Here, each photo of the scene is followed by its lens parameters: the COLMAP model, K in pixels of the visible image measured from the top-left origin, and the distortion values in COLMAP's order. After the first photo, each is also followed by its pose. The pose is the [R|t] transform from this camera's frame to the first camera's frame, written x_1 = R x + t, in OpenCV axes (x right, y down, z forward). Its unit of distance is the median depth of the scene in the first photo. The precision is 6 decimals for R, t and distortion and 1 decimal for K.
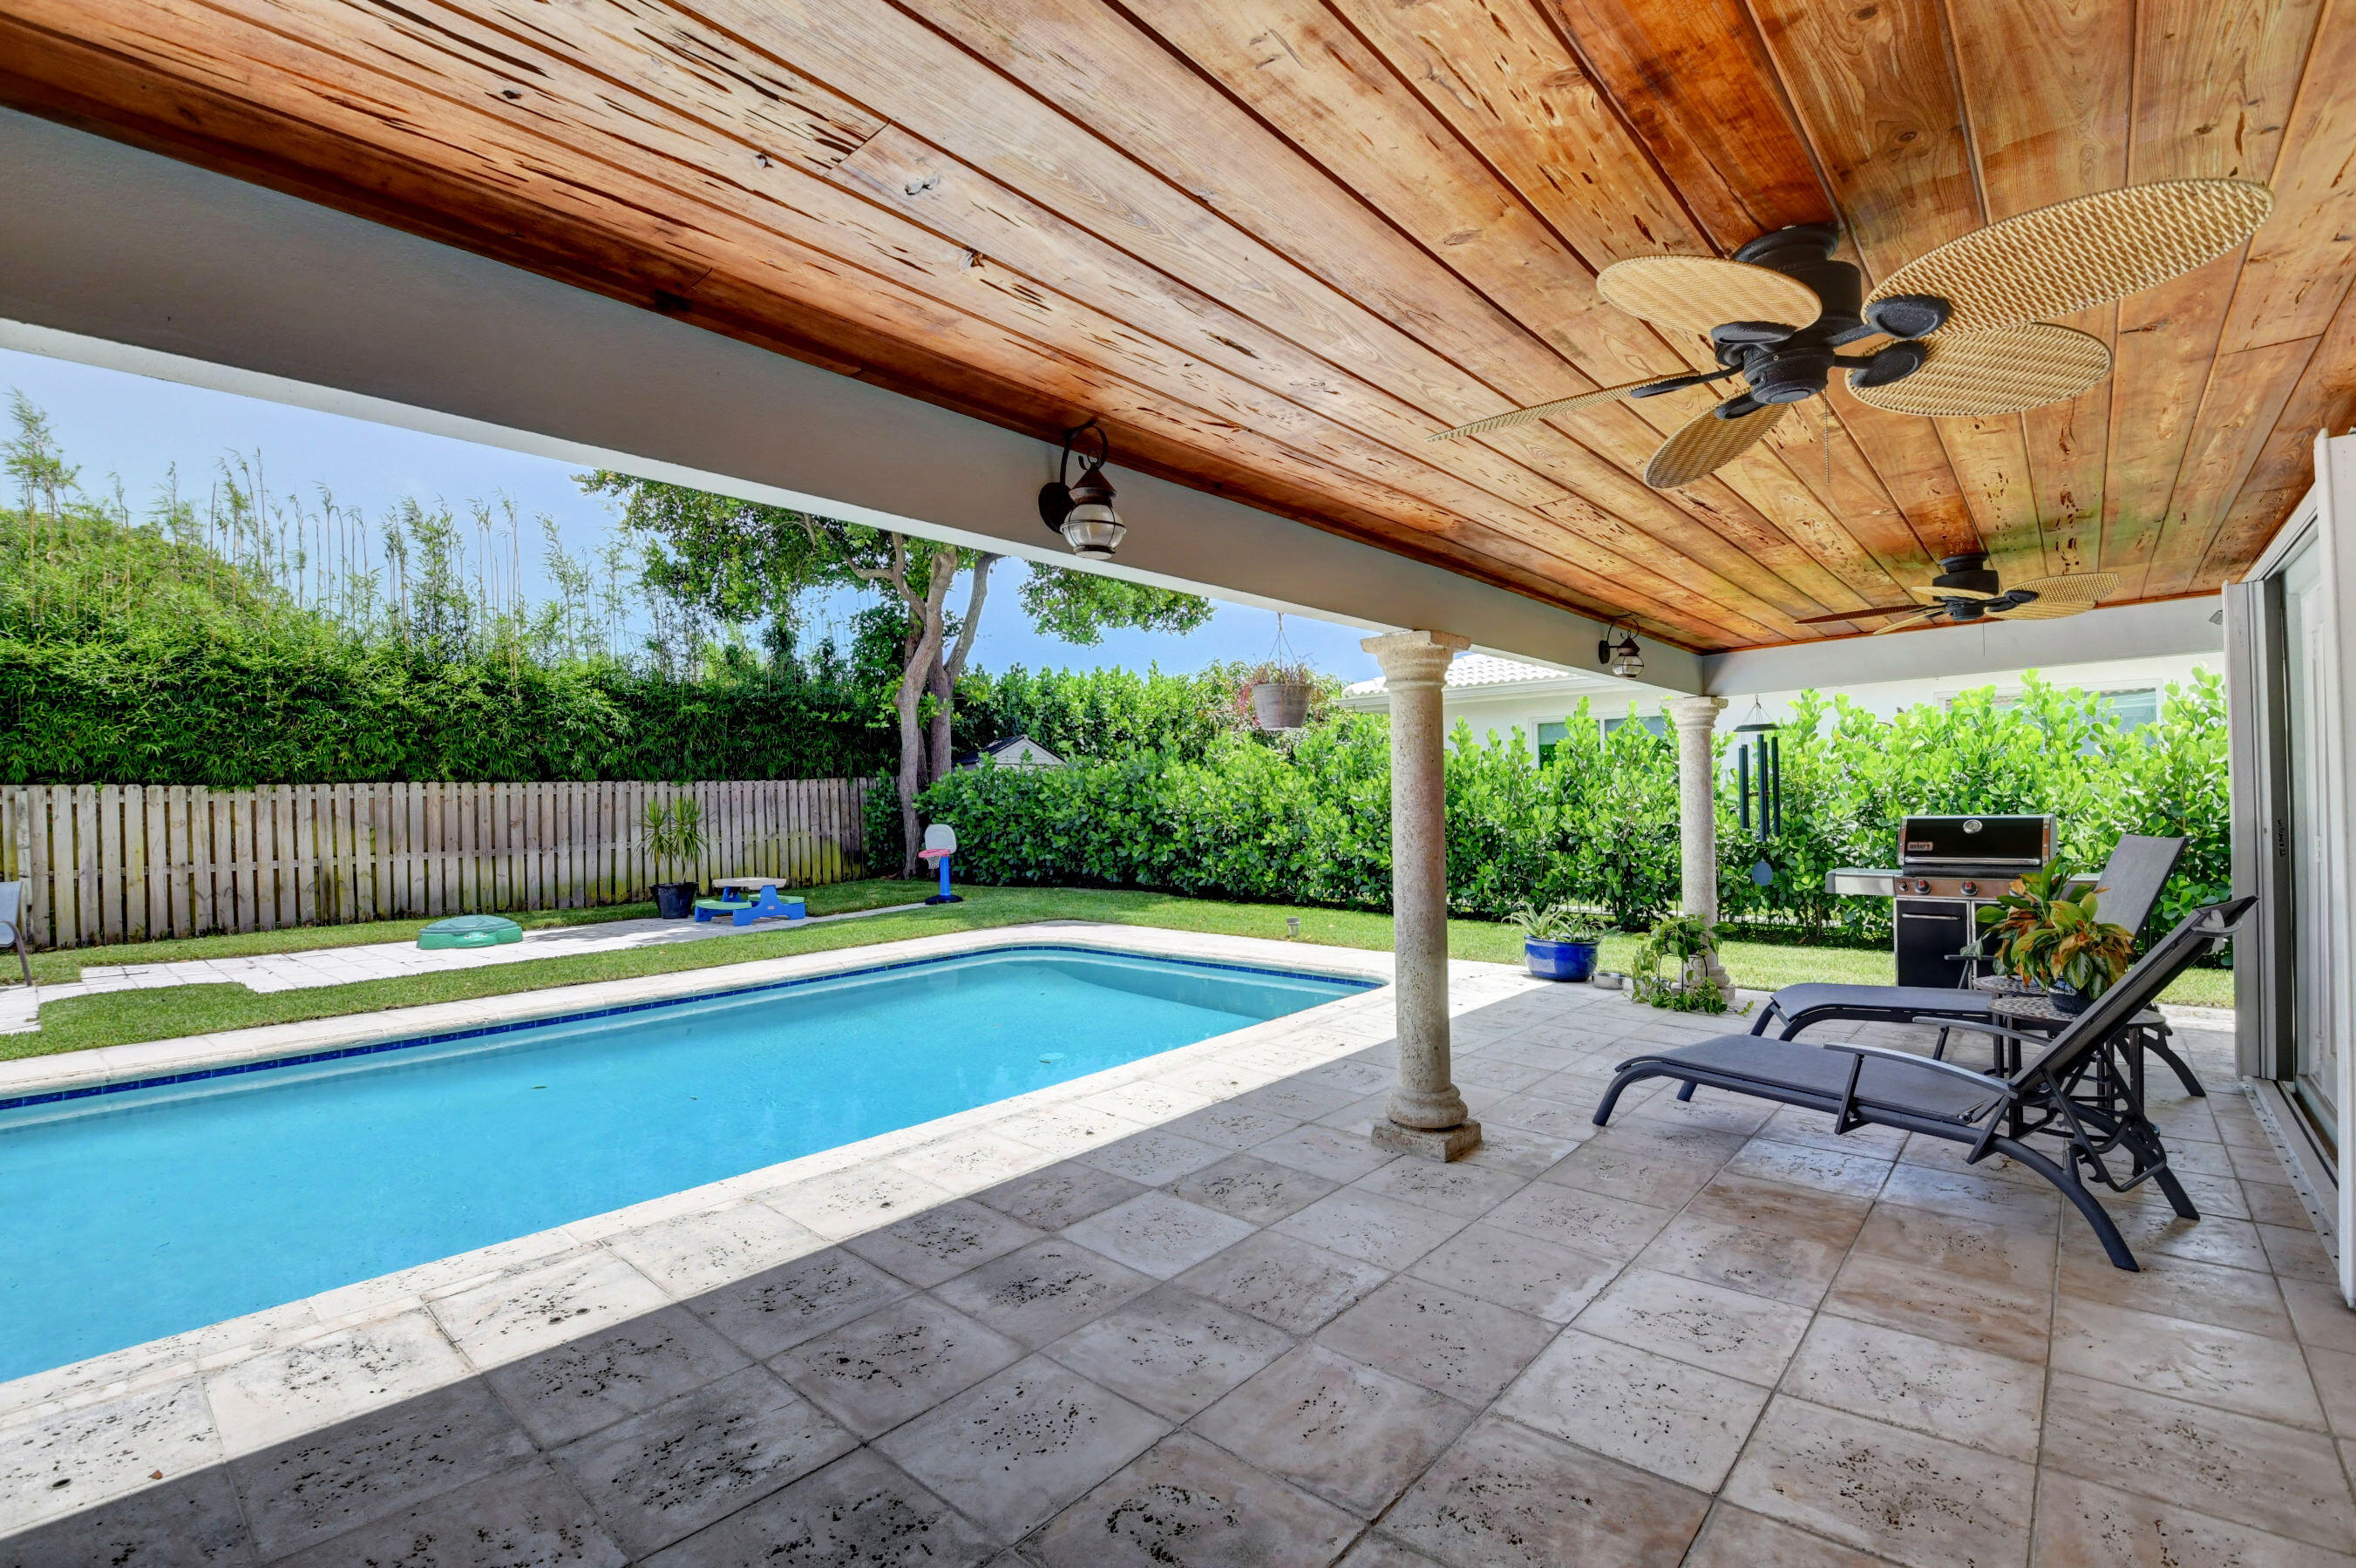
lens RADIAL K [[1035.9, 0, 1182.7], [0, 1035.9, 793.4], [0, 0, 1]] dist [0.000027, 0.000012]
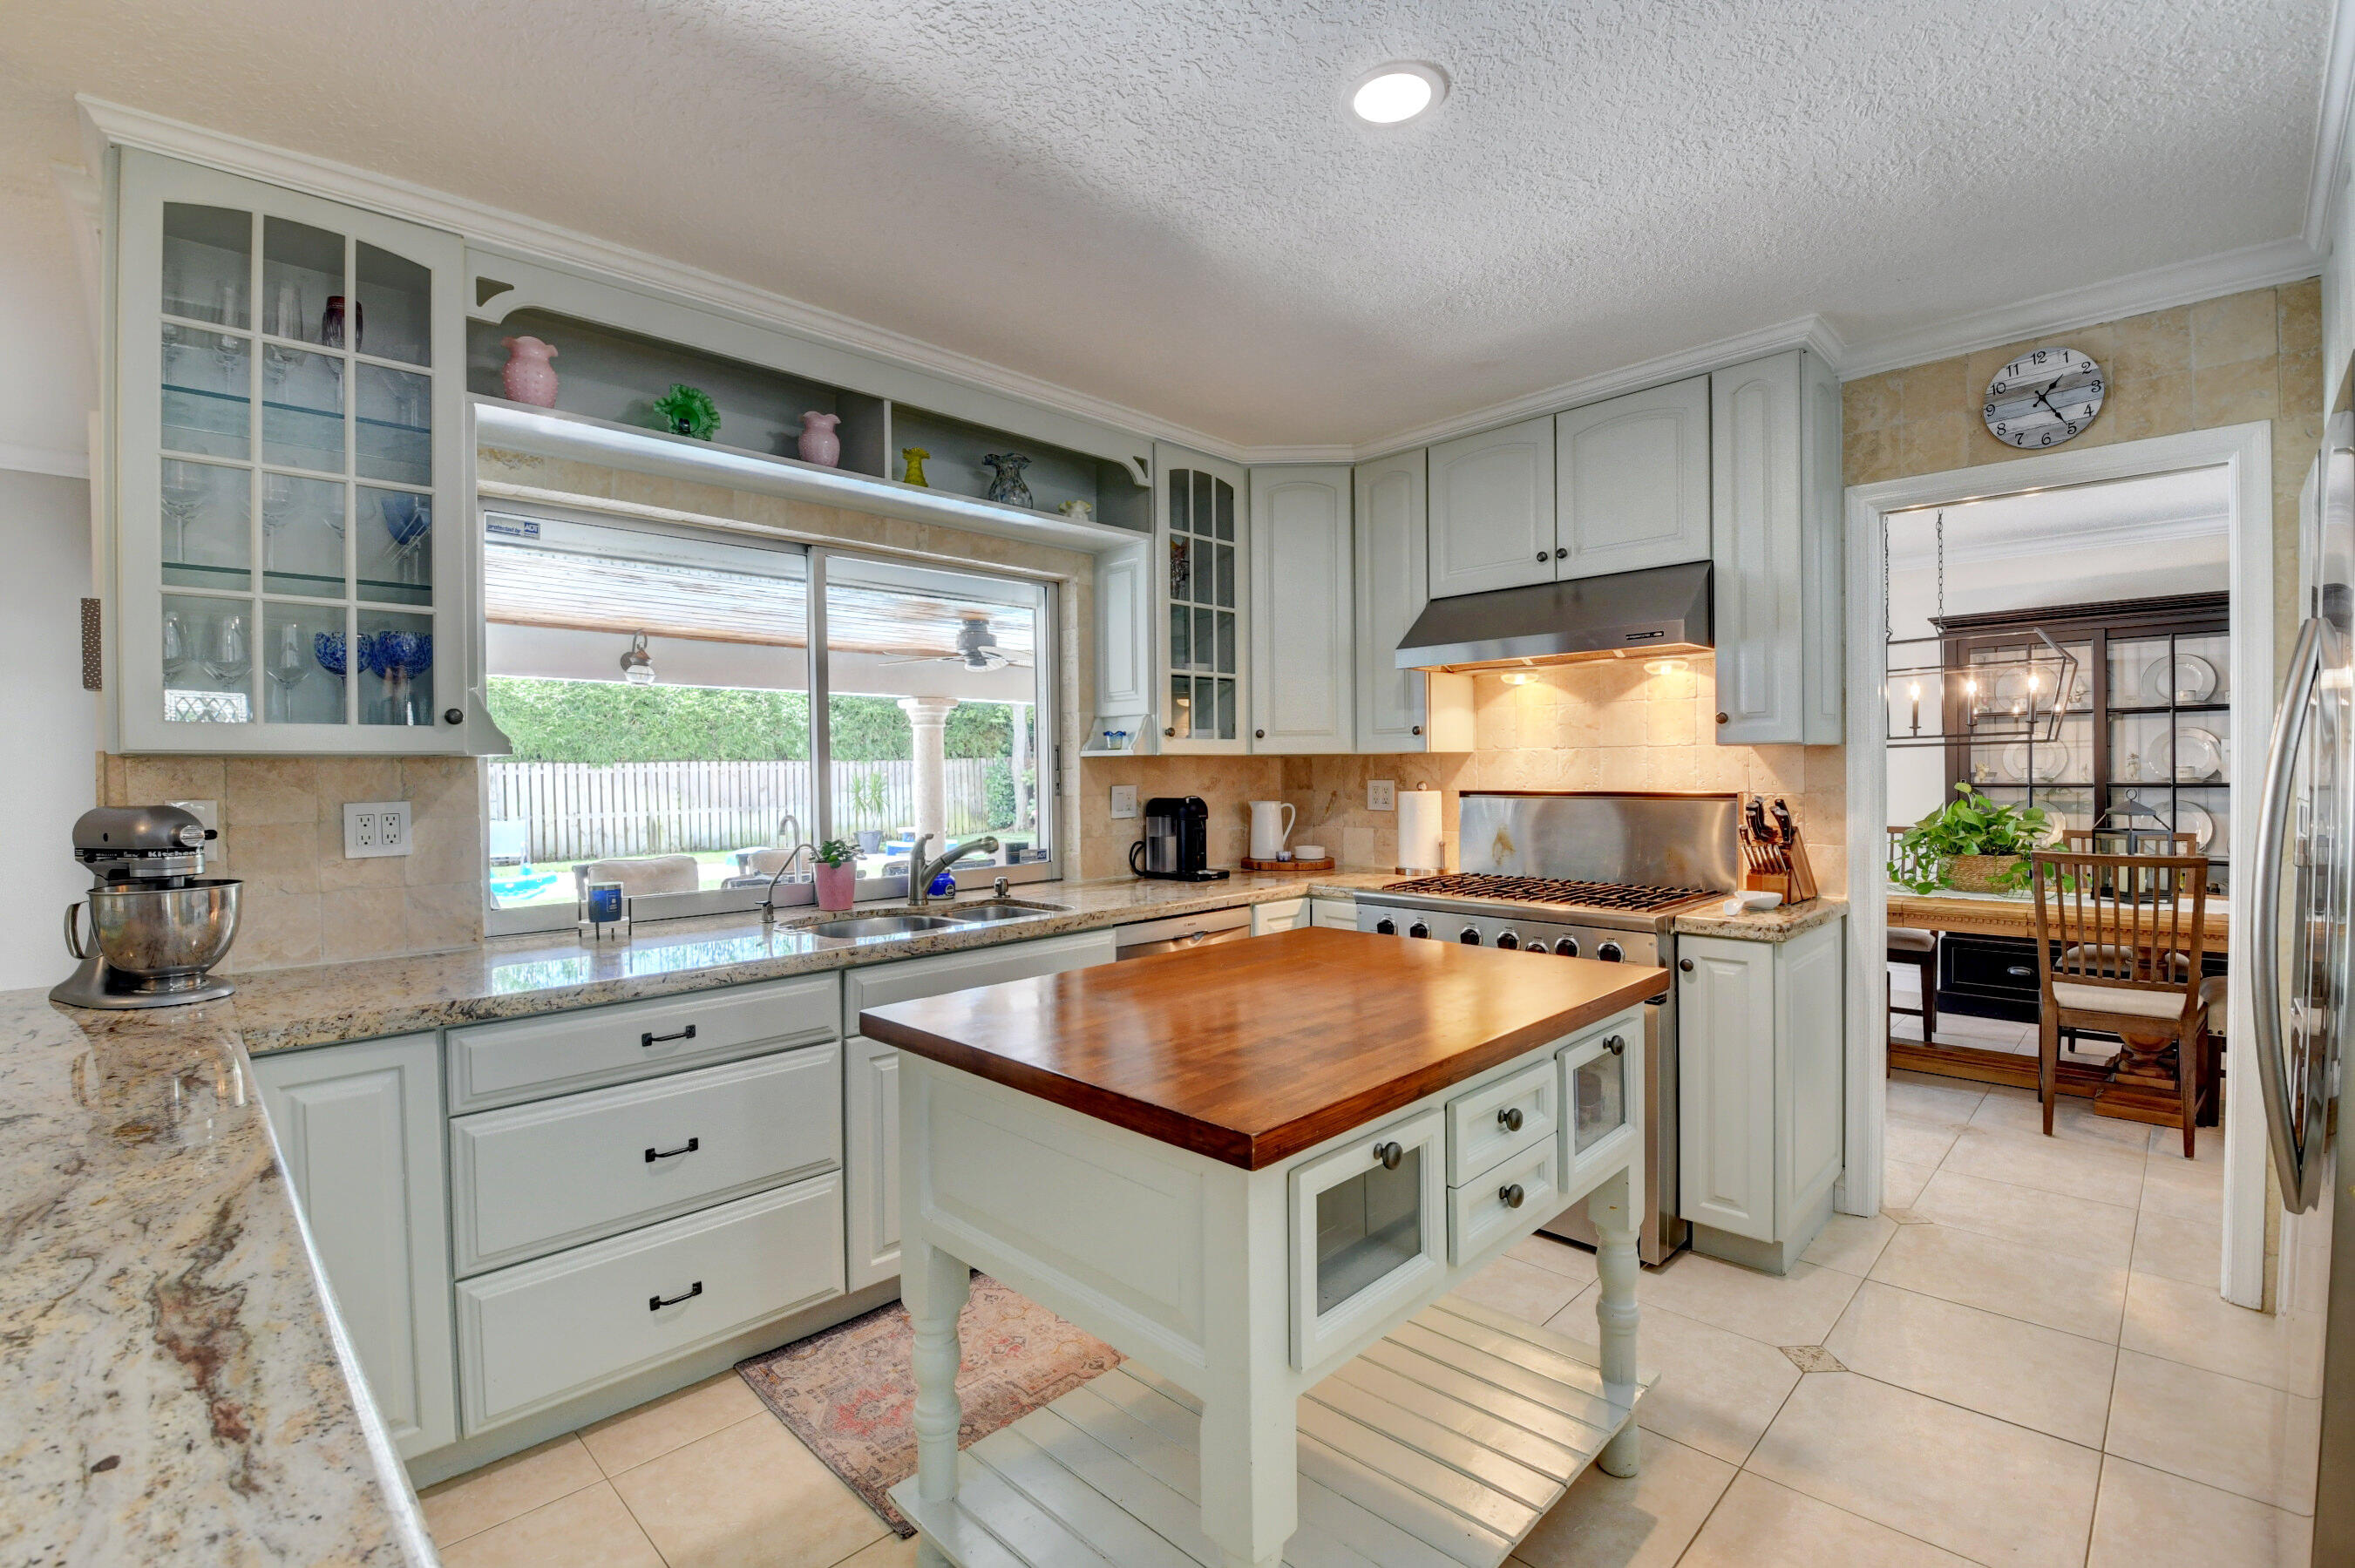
lens RADIAL K [[1035.5, 0, 1171.9], [0, 1035.5, 783.7], [0, 0, 1]] dist [0.000027, 0.000012]
pose [[0.998851, 0.006920, -0.047421, 0.017043], [-0.006060, 0.999815, 0.018262, -0.010524], [0.047538, -0.017953, 0.998708, -0.498993]]
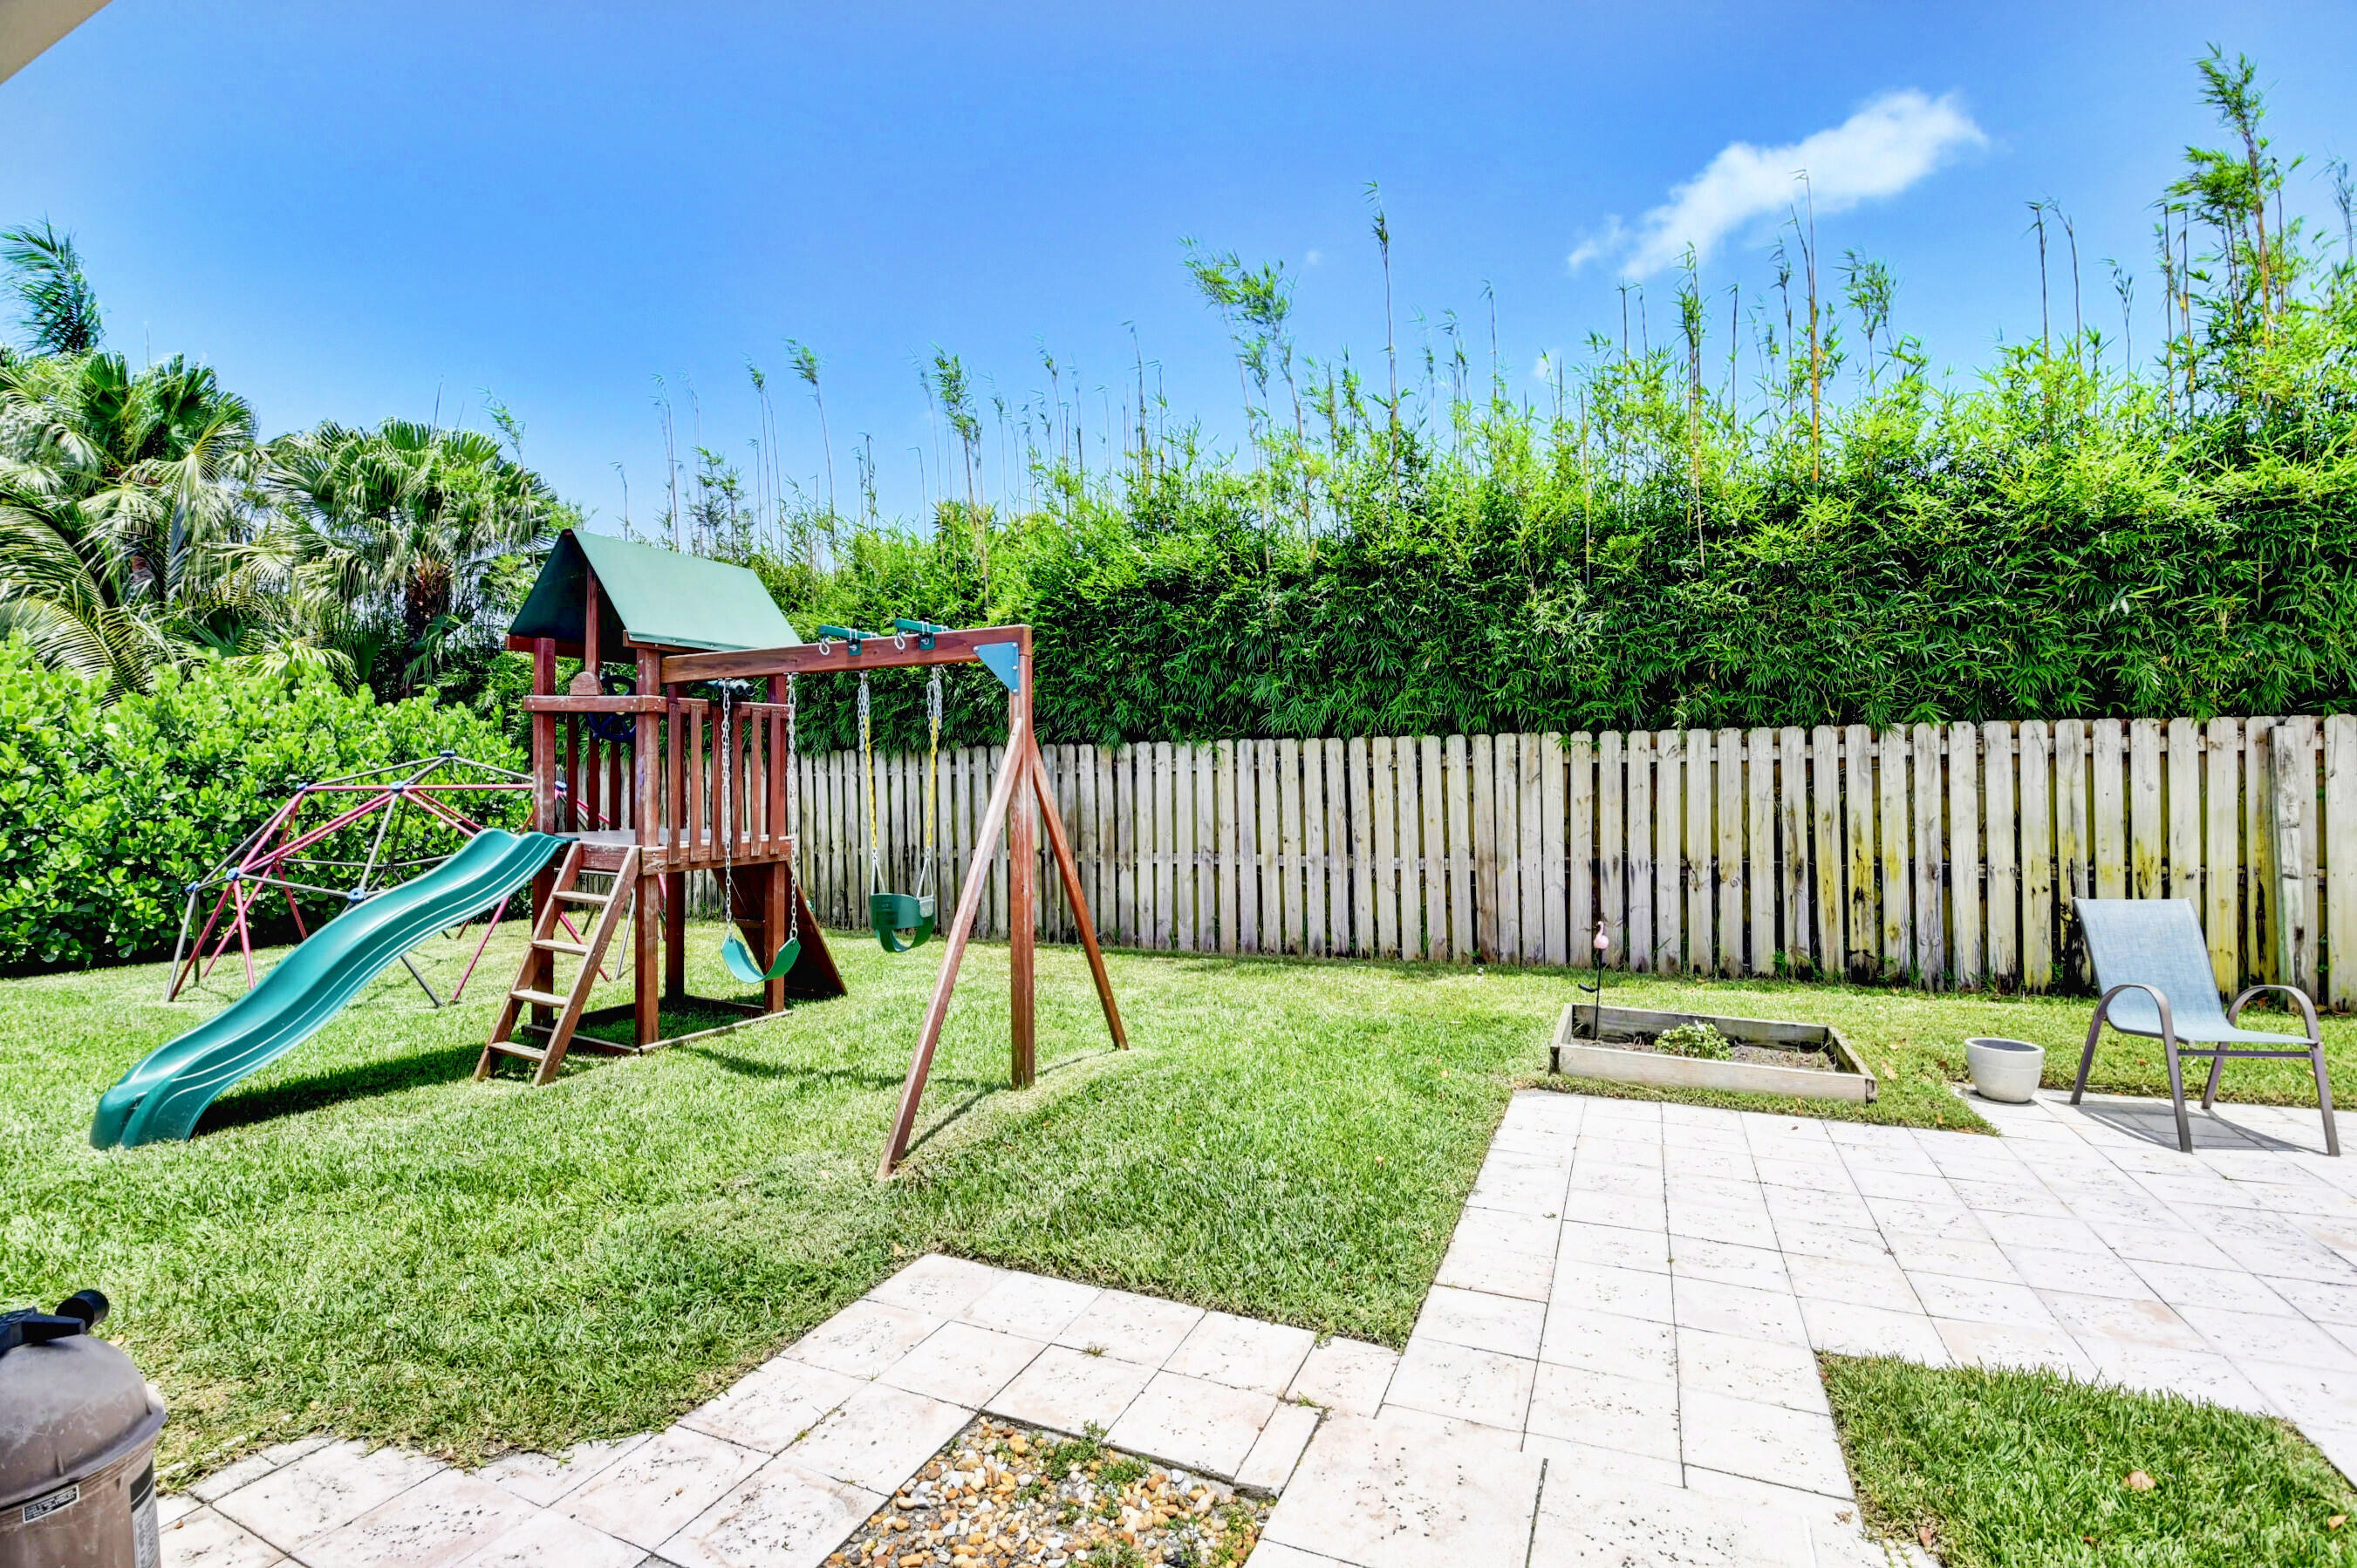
lens RADIAL K [[1036.2, 0, 1180.2], [0, 1036.2, 789.7], [0, 0, 1]] dist [0.000027, 0.000012]
pose [[0.950969, 0.007003, 0.309207, -1.639308], [-0.006050, 0.999974, -0.004039, 0.033935], [-0.309227, 0.001970, 0.950986, 0.576525]]
